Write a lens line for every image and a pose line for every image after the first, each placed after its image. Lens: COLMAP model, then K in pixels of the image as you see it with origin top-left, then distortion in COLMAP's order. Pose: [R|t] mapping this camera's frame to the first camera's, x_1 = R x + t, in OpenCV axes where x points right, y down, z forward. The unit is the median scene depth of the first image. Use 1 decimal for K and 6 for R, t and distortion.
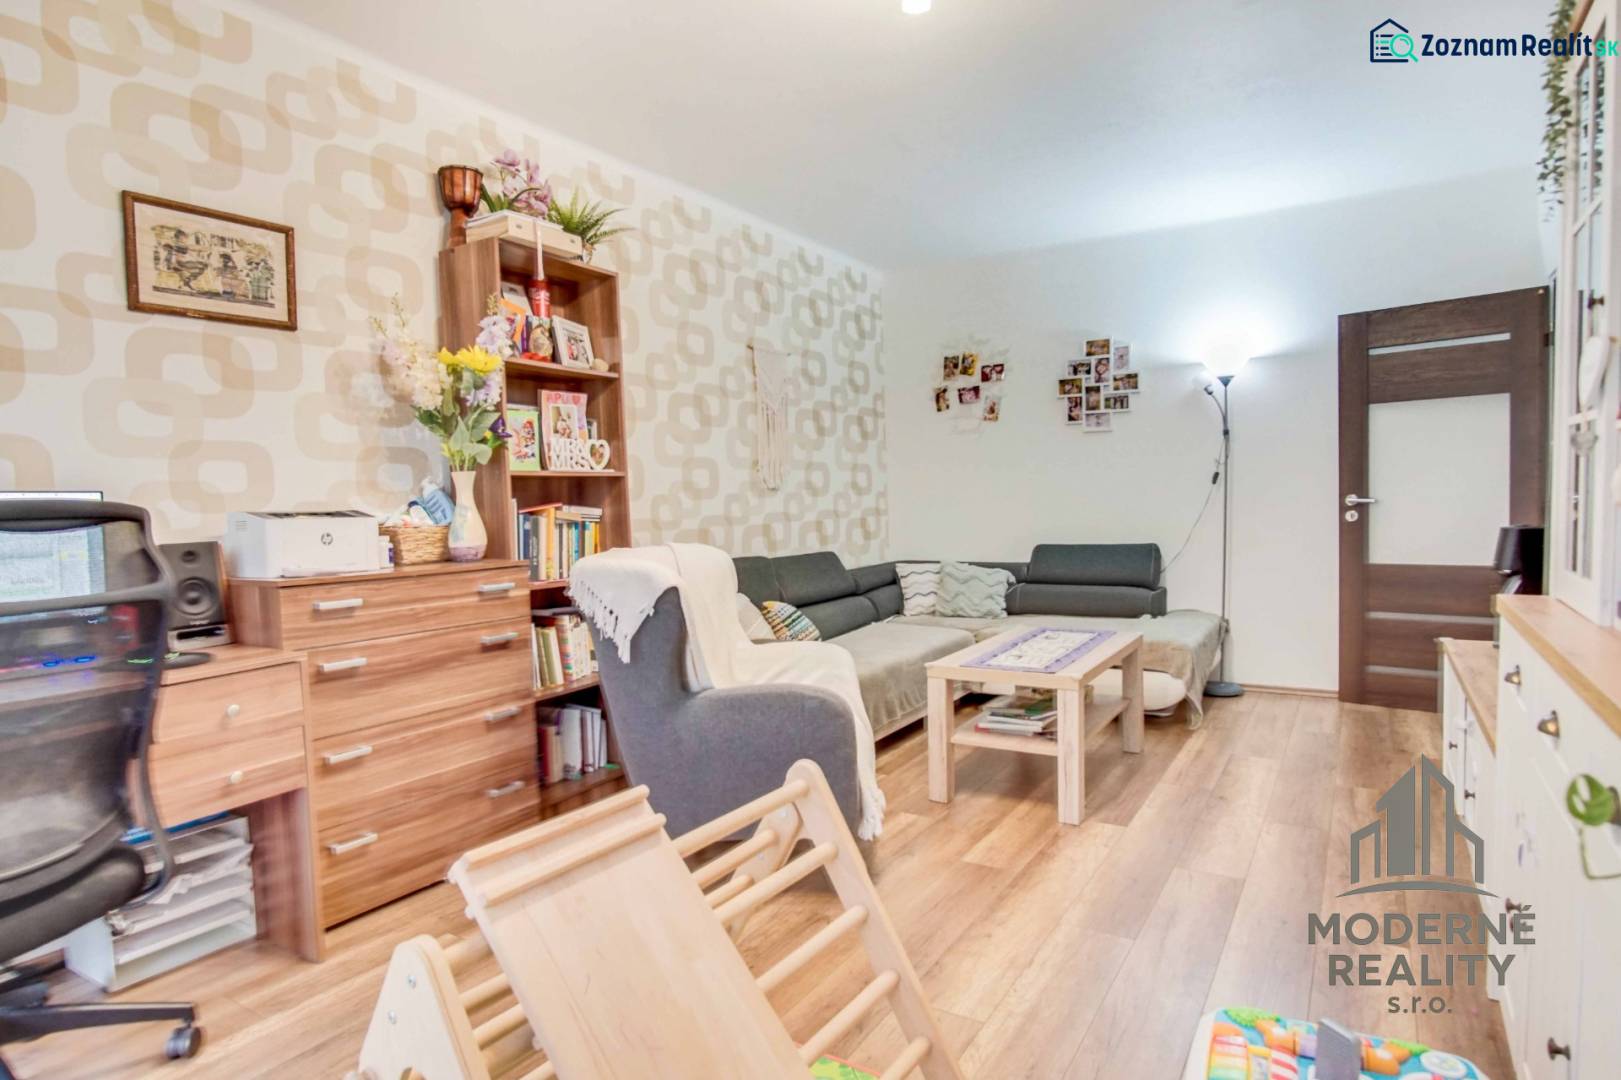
lens RADIAL K [[900.6, 0, 813.1], [0, 900.6, 545.6], [0, 0, 1]] dist [-0.047148, 0.018261]
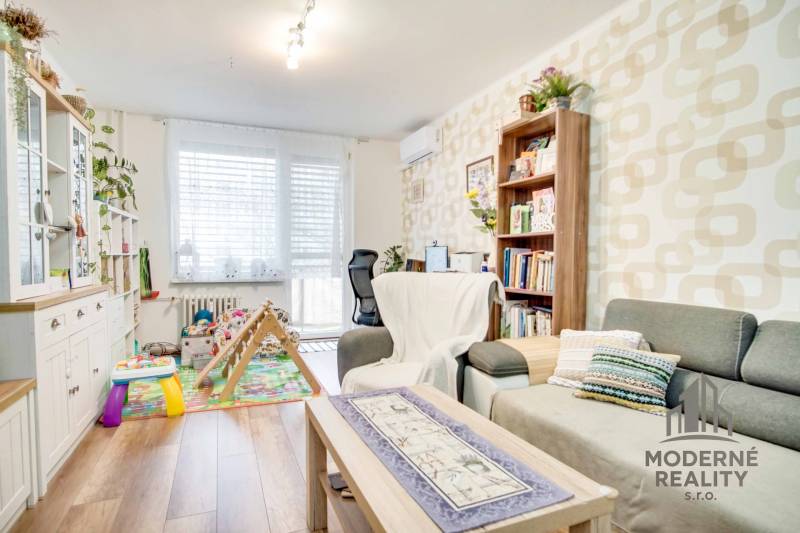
lens RADIAL K [[440.7, 0, 395.6], [0, 440.7, 268.0], [0, 0, 1]] dist [-0.040920, 0.012349]
pose [[-0.590319, 0.058938, -0.805015, 0.617263], [-0.012125, 0.996571, 0.081855, -0.079356], [0.807079, 0.058081, -0.587580, 1.269929]]
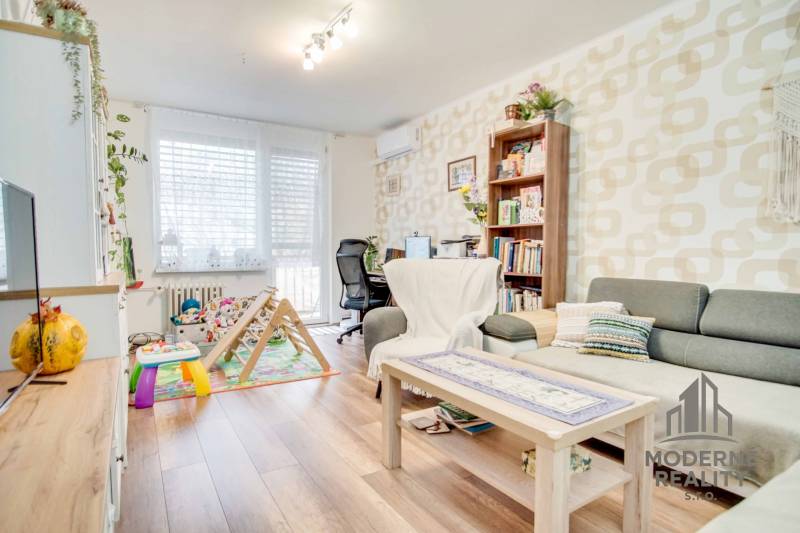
lens RADIAL K [[437.5, 0, 398.3], [0, 437.5, 269.8], [0, 0, 1]] dist [-0.040698, 0.011605]
pose [[-0.447501, 0.082063, -0.890510, 0.800889], [-0.019420, 0.994654, 0.101419, -0.072377], [0.894072, 0.062679, -0.443515, 1.173082]]
